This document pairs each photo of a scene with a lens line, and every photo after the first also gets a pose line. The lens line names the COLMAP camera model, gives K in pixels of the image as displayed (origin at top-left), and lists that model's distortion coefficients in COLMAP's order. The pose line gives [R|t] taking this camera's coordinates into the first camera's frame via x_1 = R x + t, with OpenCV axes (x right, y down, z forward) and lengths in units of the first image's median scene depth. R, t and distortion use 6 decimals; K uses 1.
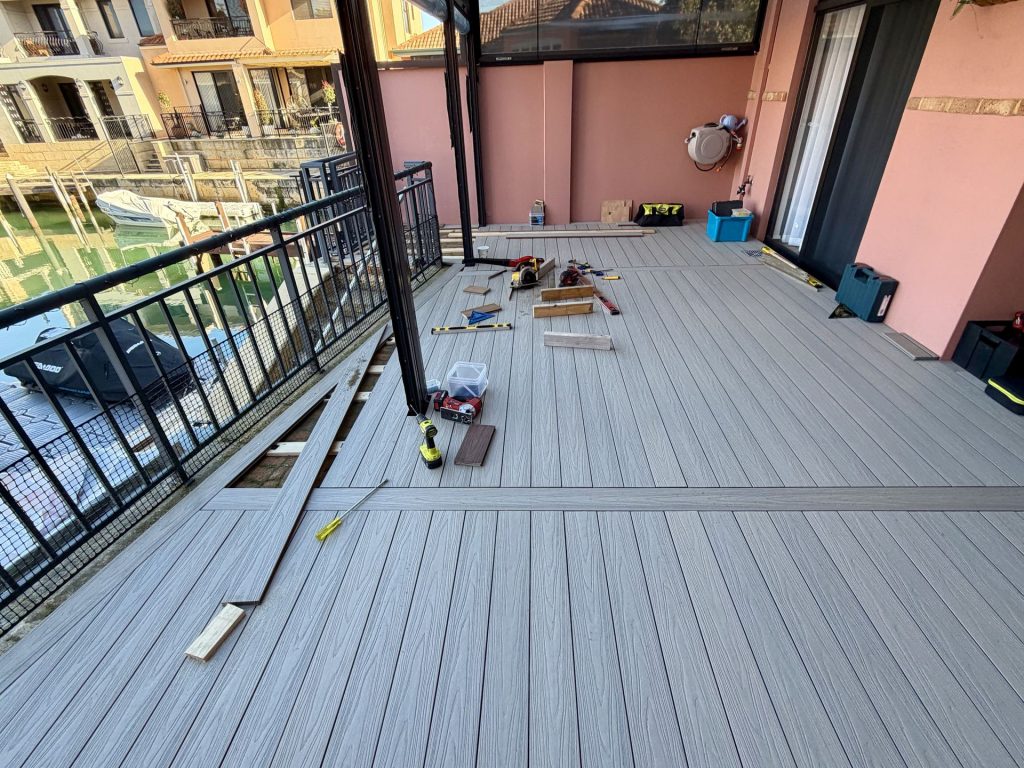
lens RADIAL K [[461.4, 0, 515.6], [0, 461.4, 389.2], [0, 0, 1]] dist [0.004207, -0.001387]
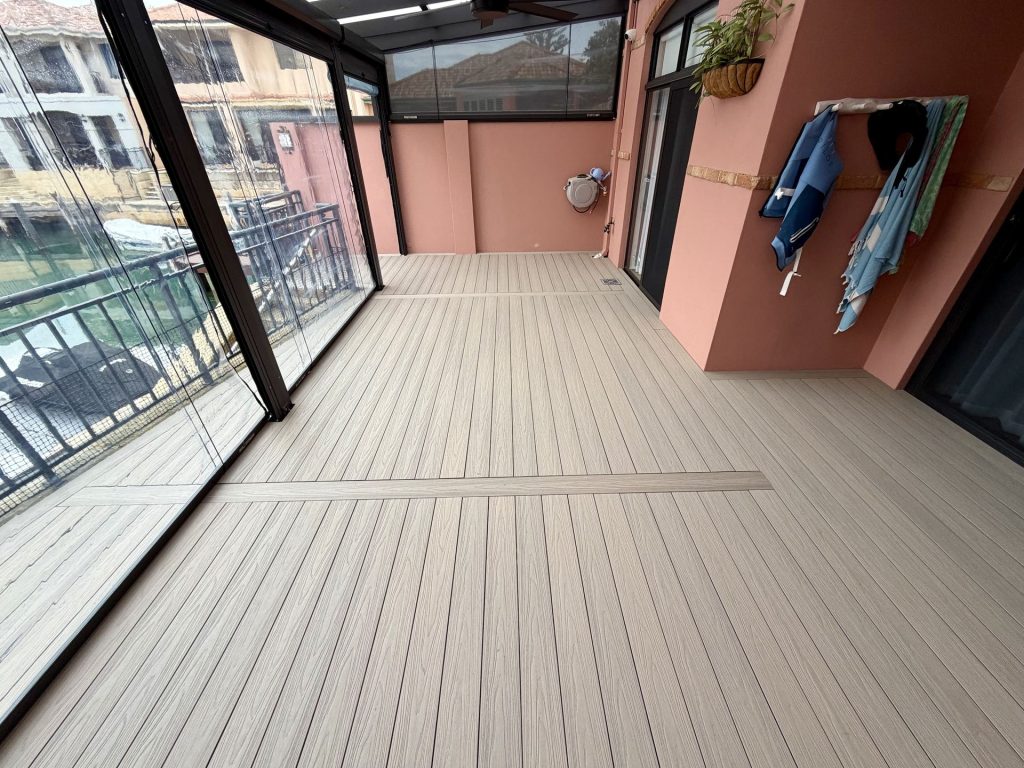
lens RADIAL K [[404.5, 0, 520.8], [0, 404.5, 381.1], [0, 0, 1]] dist [-0.001120, -0.000333]
pose [[0.998226, -0.009871, 0.058709, 0.188198], [0.011109, 0.999722, -0.020783, -0.010085], [-0.058488, 0.021398, 0.998059, -0.042395]]
